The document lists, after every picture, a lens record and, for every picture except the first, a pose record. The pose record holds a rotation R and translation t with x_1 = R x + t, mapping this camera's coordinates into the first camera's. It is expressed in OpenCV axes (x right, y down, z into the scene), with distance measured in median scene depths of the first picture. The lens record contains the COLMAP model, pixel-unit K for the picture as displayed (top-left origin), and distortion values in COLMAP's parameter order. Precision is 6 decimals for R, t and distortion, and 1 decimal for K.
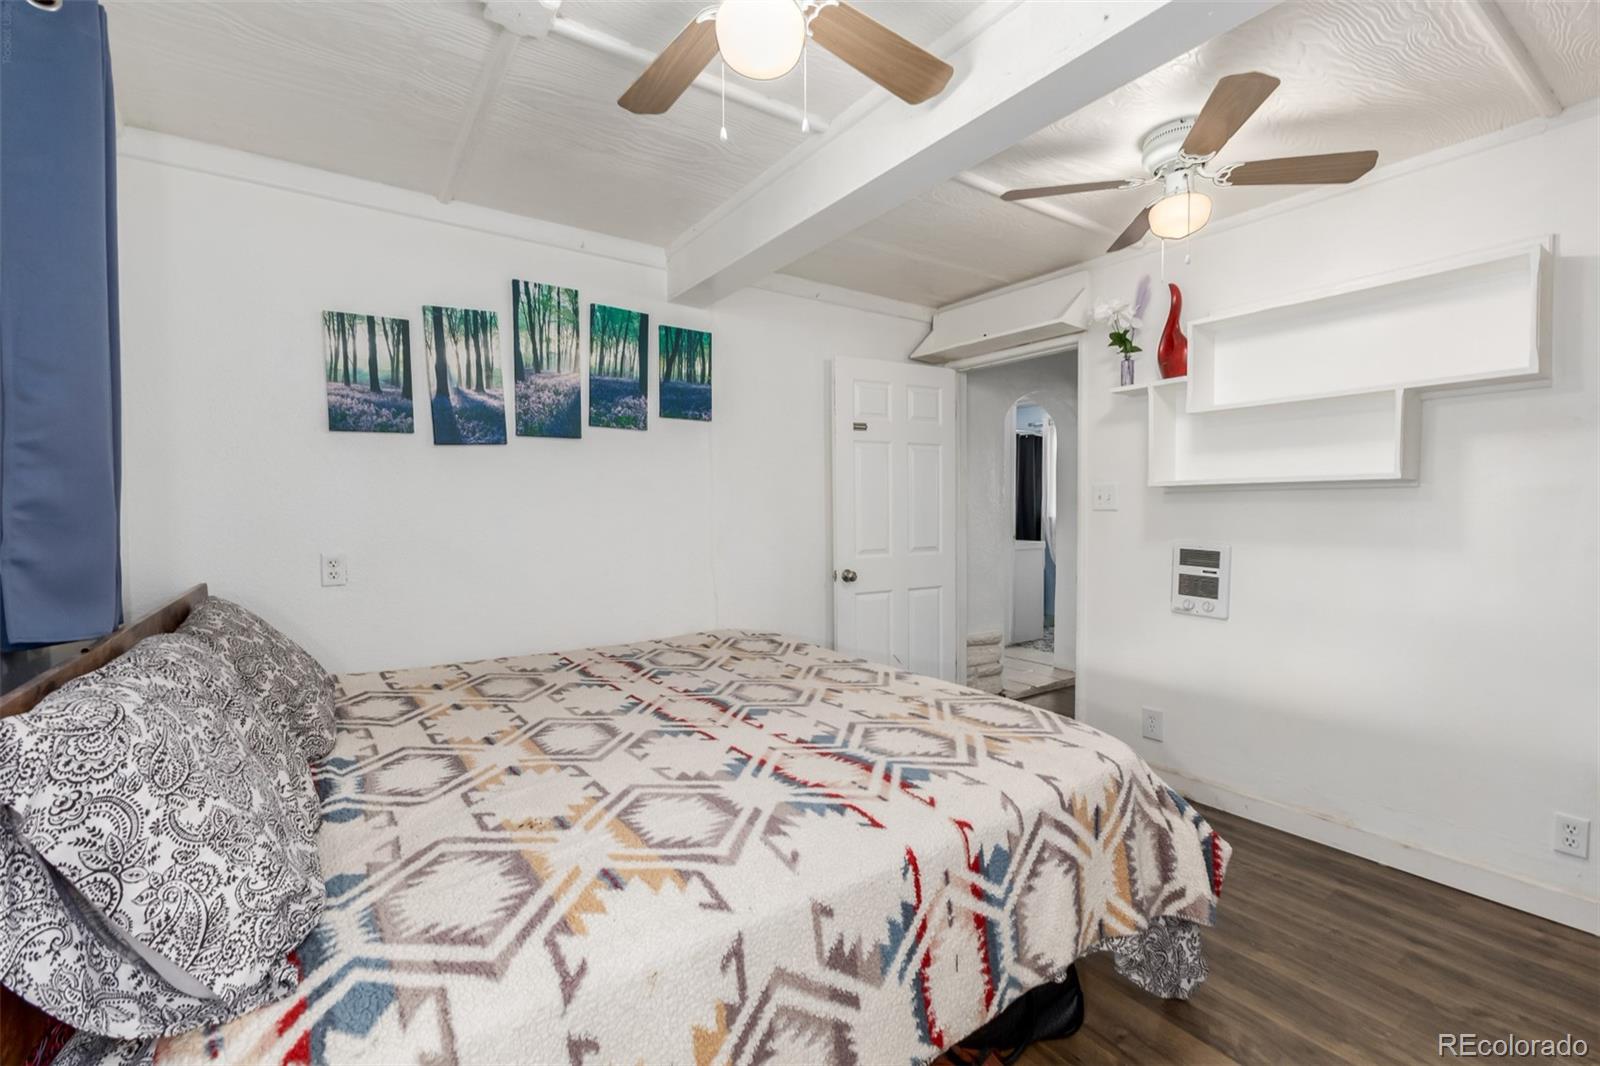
lens RADIAL K [[692.7, 0, 813.1], [0, 692.7, 533.0], [0, 0, 1]] dist [0.017524, -0.005084]
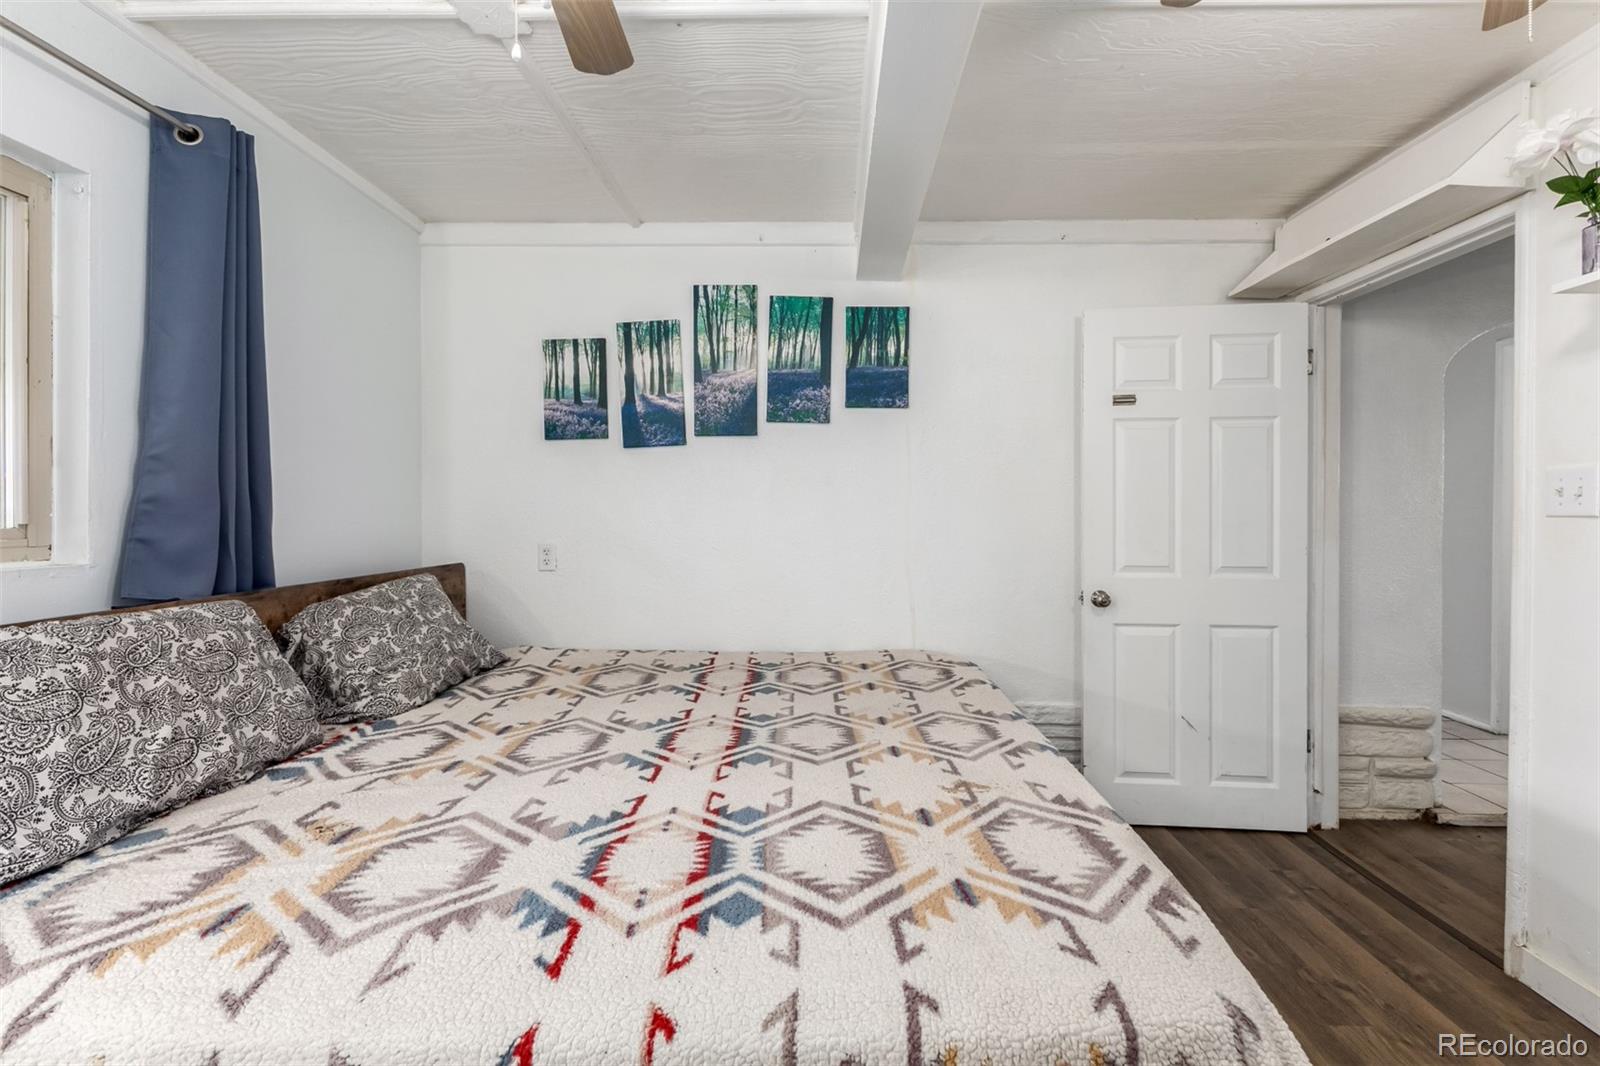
lens RADIAL K [[692.7, 0, 807.1], [0, 692.7, 521.3], [0, 0, 1]] dist [0.017524, -0.005084]
pose [[0.807151, 0.020870, -0.589976, 0.316367], [-0.029095, 0.999567, -0.004446, -0.012927], [0.589627, 0.020754, 0.807409, 0.264736]]
